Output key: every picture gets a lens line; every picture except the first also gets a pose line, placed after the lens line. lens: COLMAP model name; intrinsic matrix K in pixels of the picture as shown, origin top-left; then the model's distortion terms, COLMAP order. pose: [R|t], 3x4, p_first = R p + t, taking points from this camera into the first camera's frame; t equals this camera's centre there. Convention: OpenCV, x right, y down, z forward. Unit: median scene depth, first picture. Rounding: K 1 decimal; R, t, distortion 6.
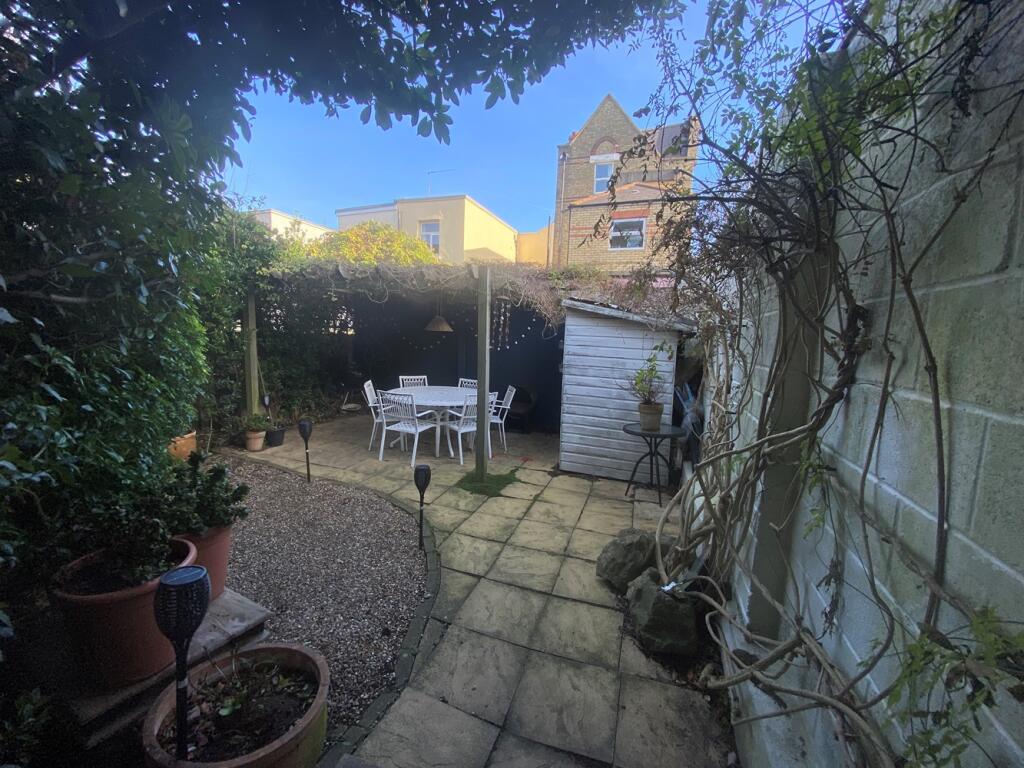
lens RADIAL K [[419.7, 0, 512.0], [0, 419.7, 384.0], [0, 0, 1]] dist [-0.000534, -0.000217]
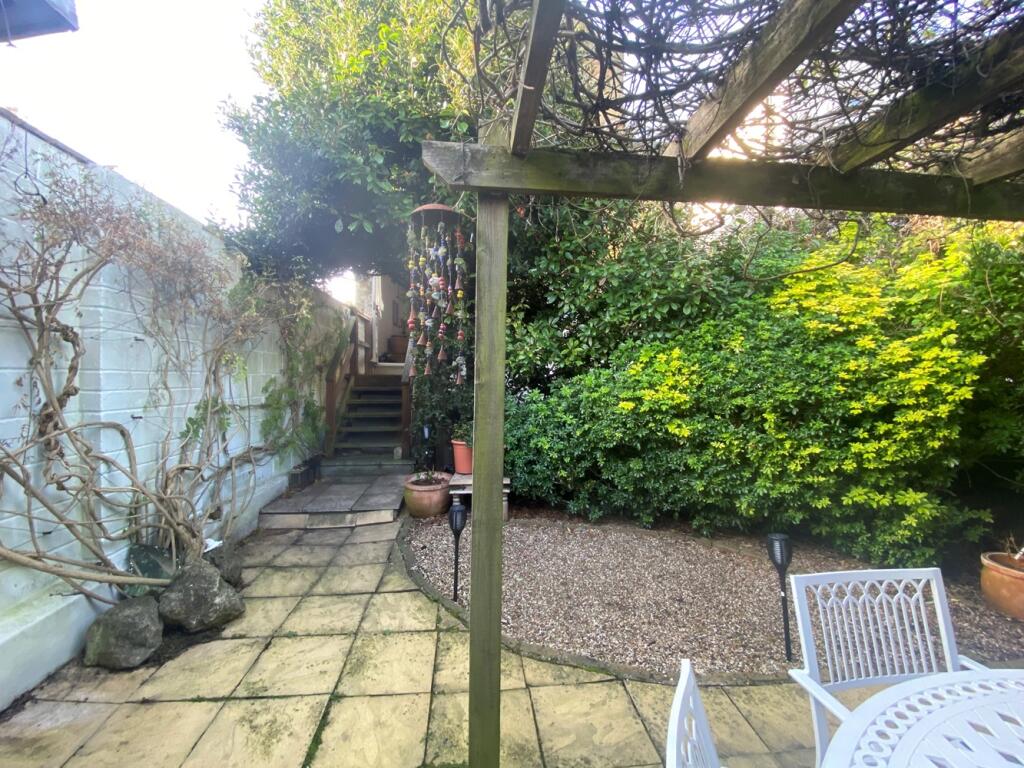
lens RADIAL K [[419.7, 0, 512.0], [0, 419.7, 384.0], [0, 0, 1]] dist [-0.000534, -0.000217]
pose [[-0.909914, -0.013635, -0.414572, 0.049596], [-0.072690, 0.989235, 0.127007, -0.182173], [0.408377, 0.145701, -0.901110, 1.774378]]
